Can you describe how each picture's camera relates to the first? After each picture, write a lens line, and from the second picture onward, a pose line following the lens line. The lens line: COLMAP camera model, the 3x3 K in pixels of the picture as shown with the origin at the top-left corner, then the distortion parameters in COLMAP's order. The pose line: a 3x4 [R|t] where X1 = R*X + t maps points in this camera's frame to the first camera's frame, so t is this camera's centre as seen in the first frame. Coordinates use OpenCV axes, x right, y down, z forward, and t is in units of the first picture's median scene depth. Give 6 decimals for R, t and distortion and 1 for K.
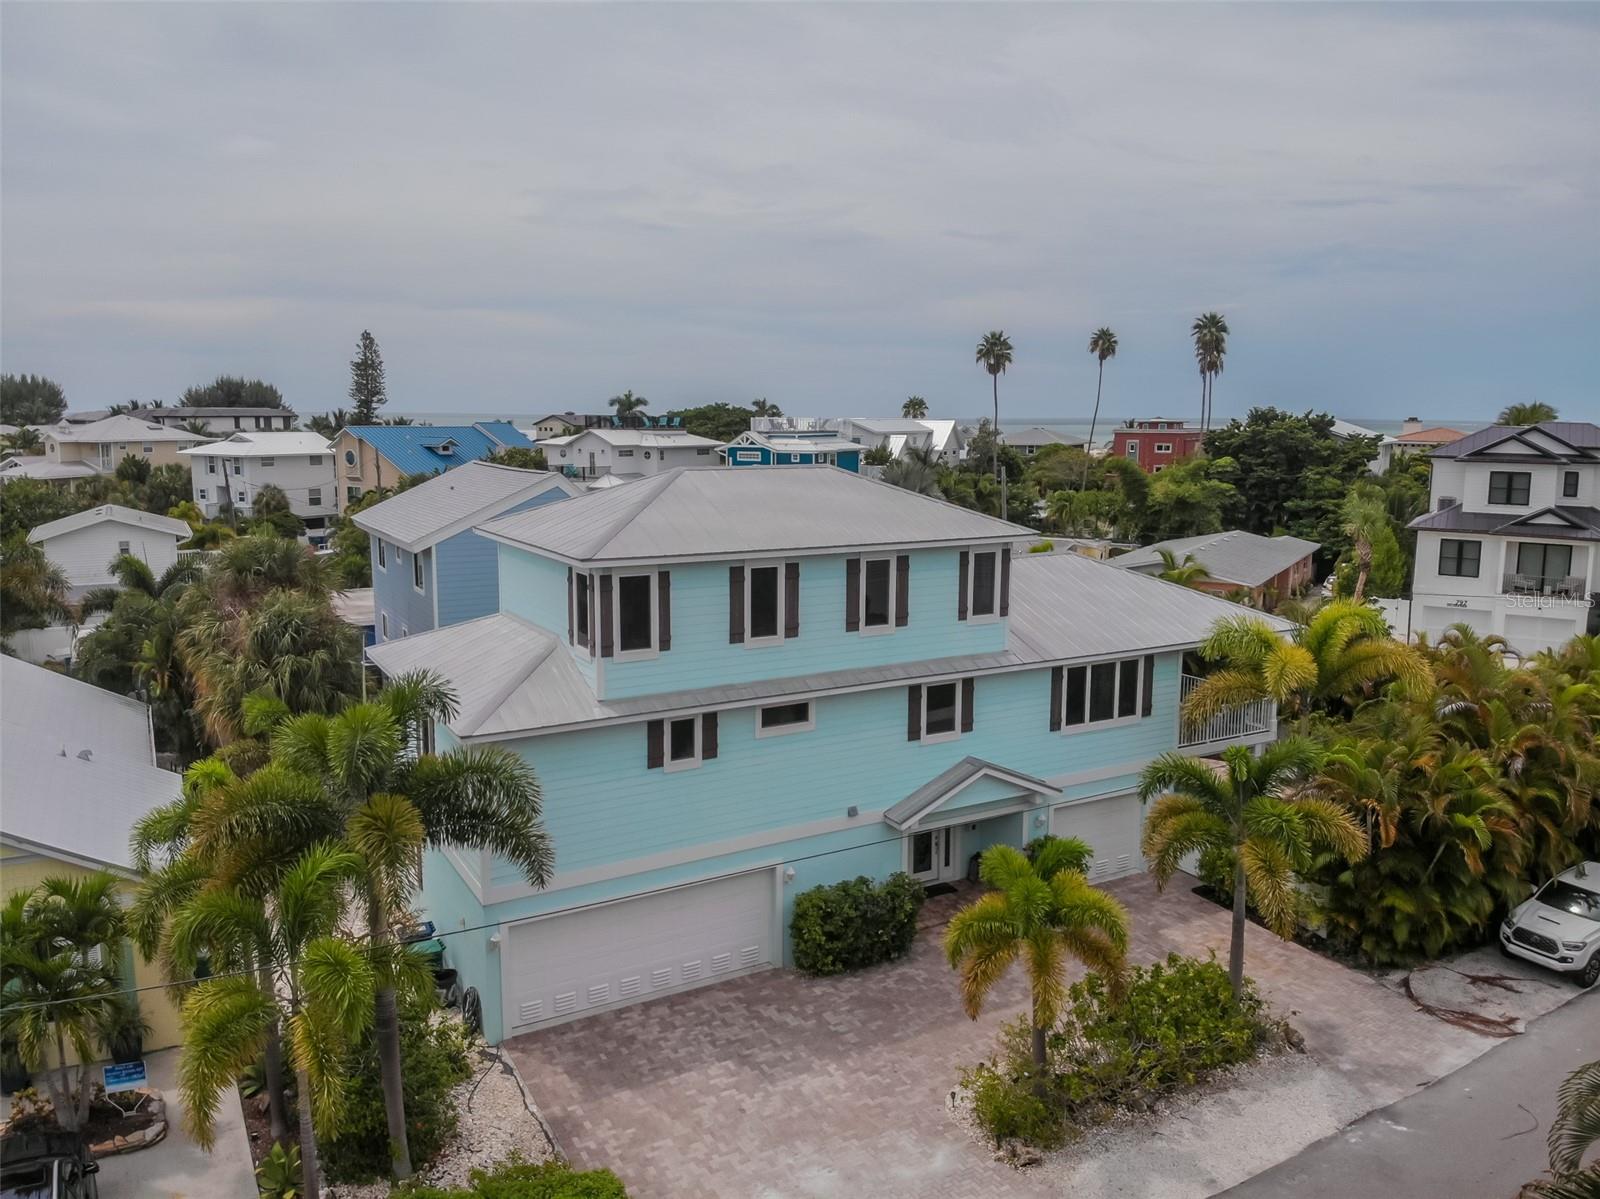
lens RADIAL K [[1174.3, 0, 812.4], [0, 1174.3, 571.4], [0, 0, 1]] dist [0.067955, -0.169298]
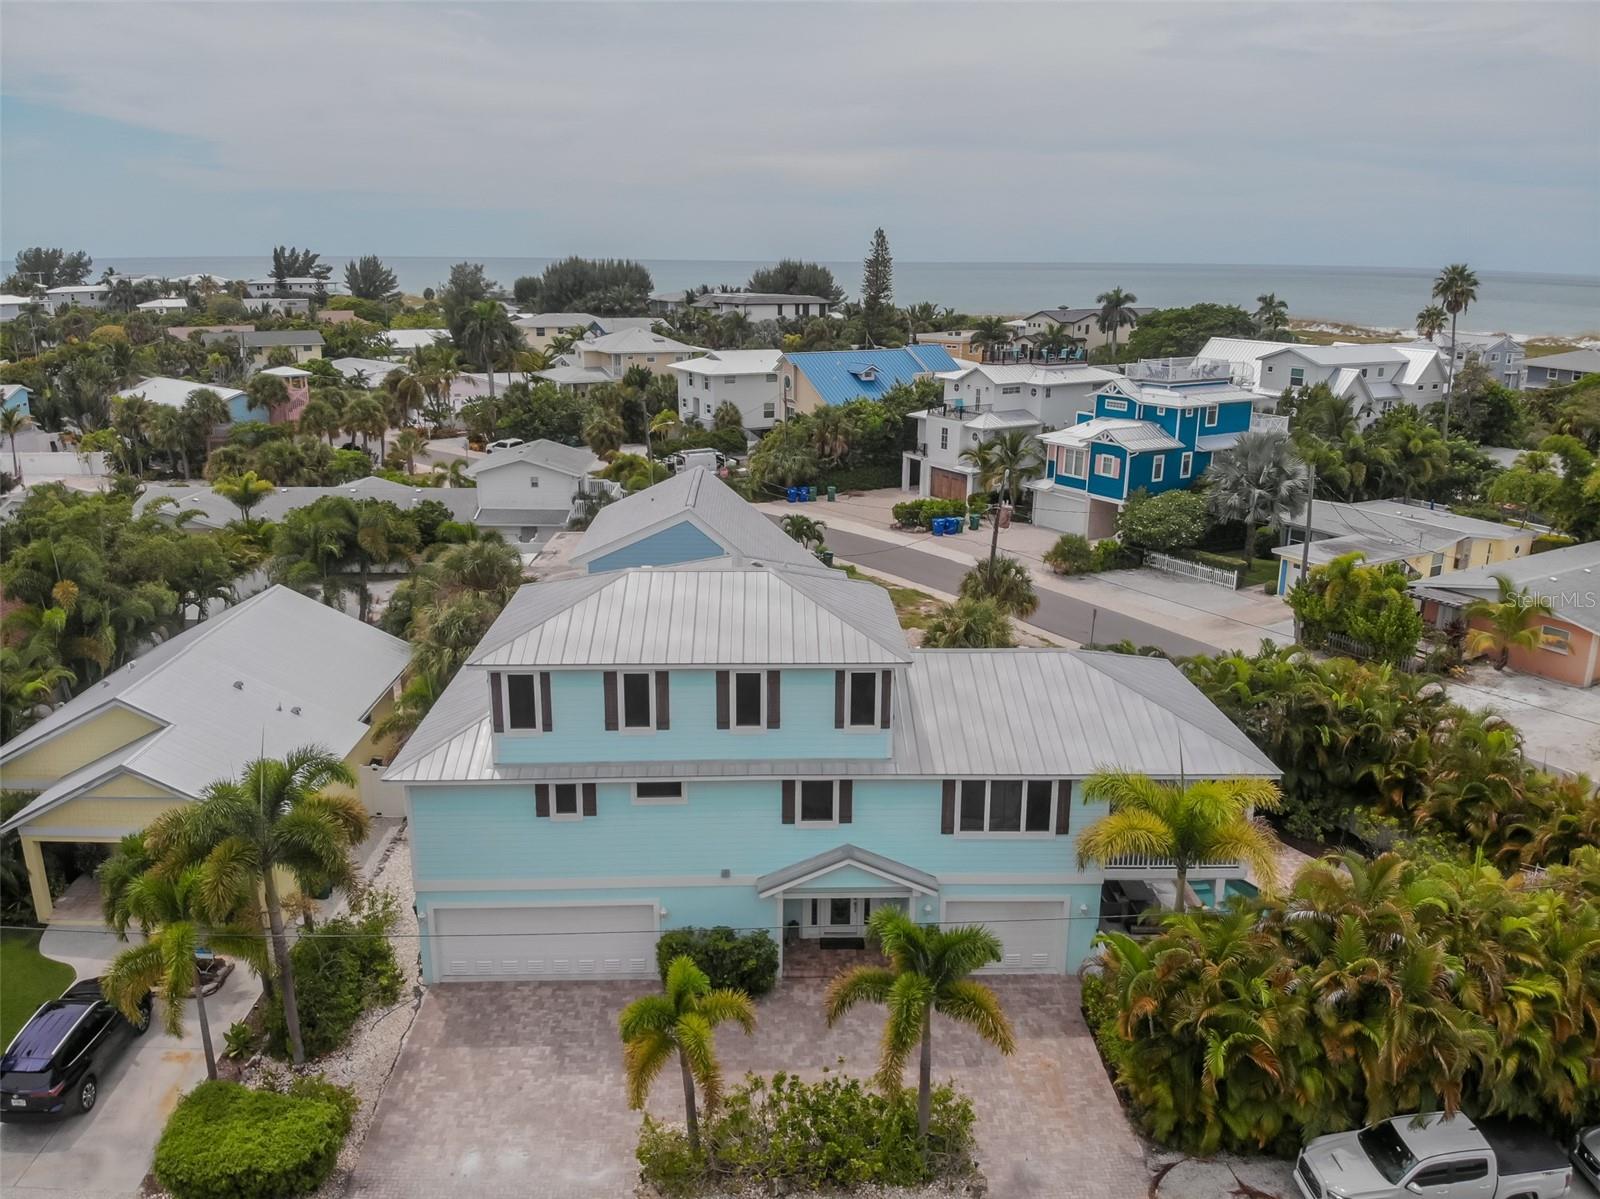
lens RADIAL K [[1174.3, 0, 802.8], [0, 1174.3, 593.3], [0, 0, 1]] dist [0.067955, -0.169298]
pose [[0.878490, 0.128565, -0.460138, 0.634811], [-0.062935, 0.985860, 0.155301, -0.274558], [0.473598, -0.107472, 0.874159, 0.022572]]
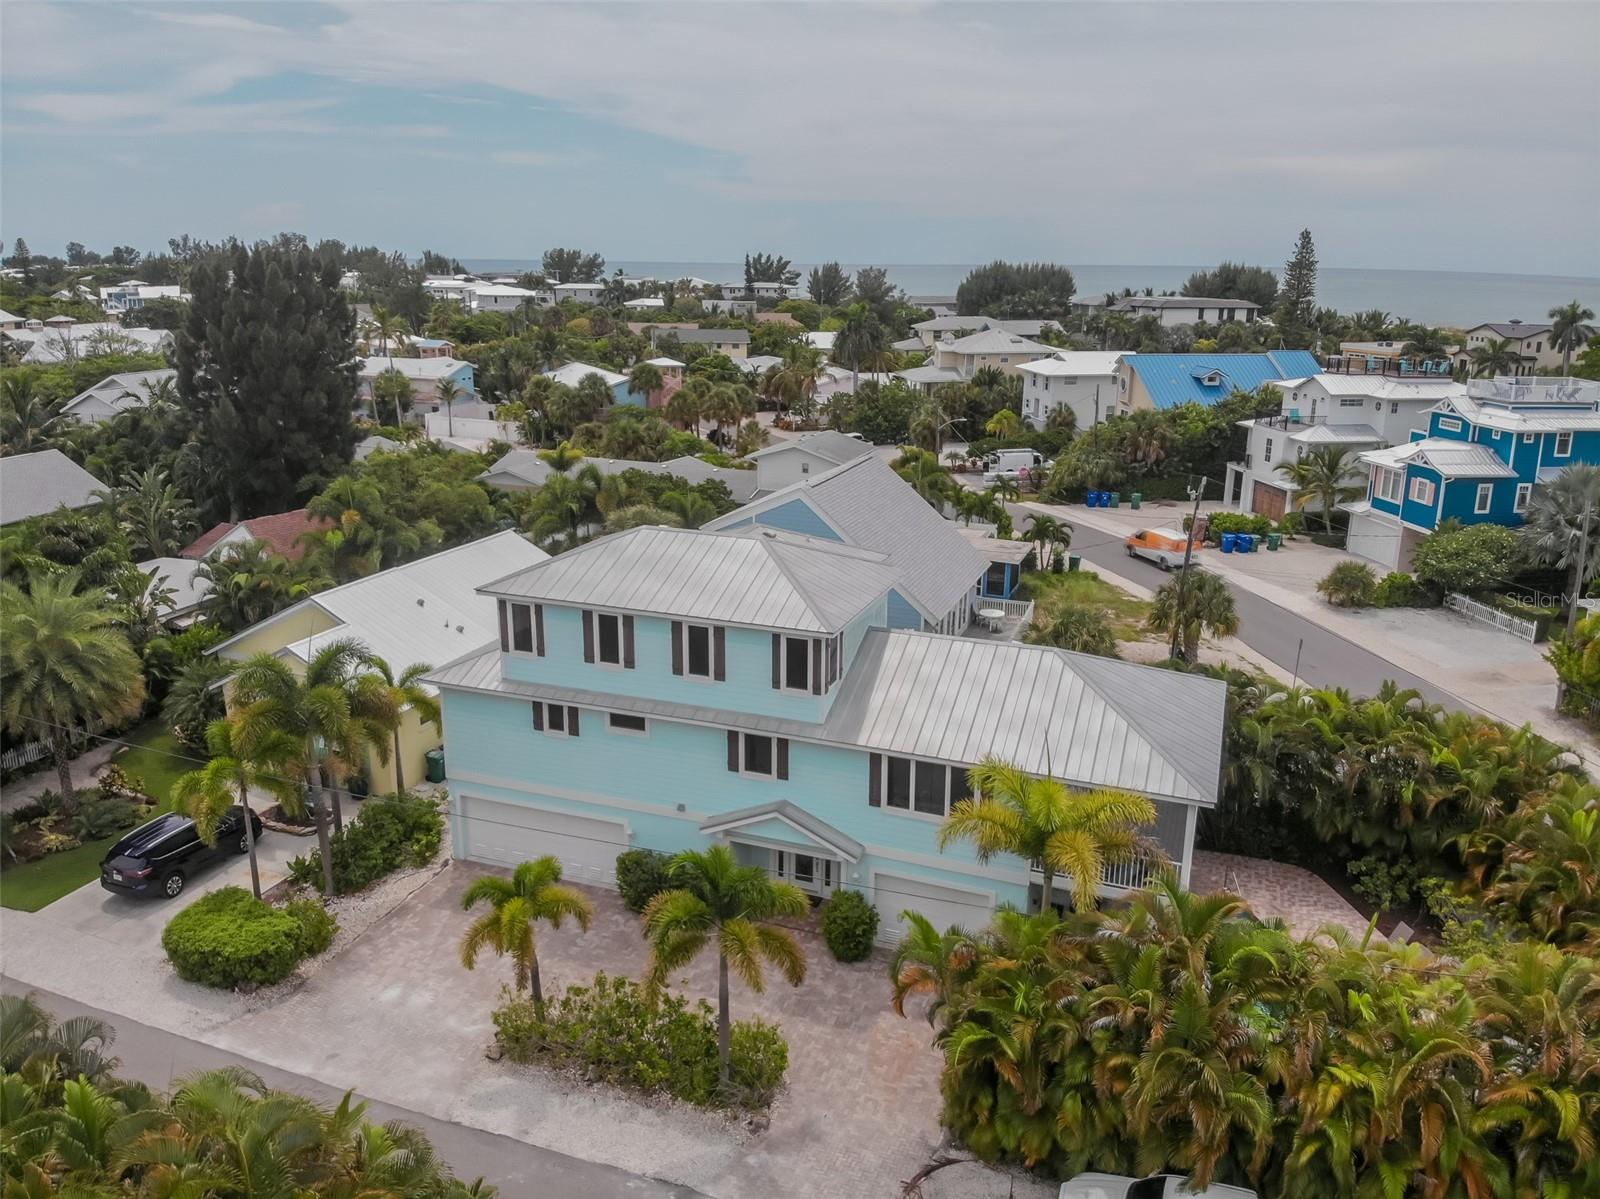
lens RADIAL K [[1174.3, 0, 795.8], [0, 1174.3, 588.3], [0, 0, 1]] dist [0.067955, -0.169298]
pose [[0.624211, 0.204913, -0.753904, 1.083379], [-0.104602, 0.978222, 0.179276, -0.291952], [0.774221, -0.033046, 0.632052, 0.286165]]
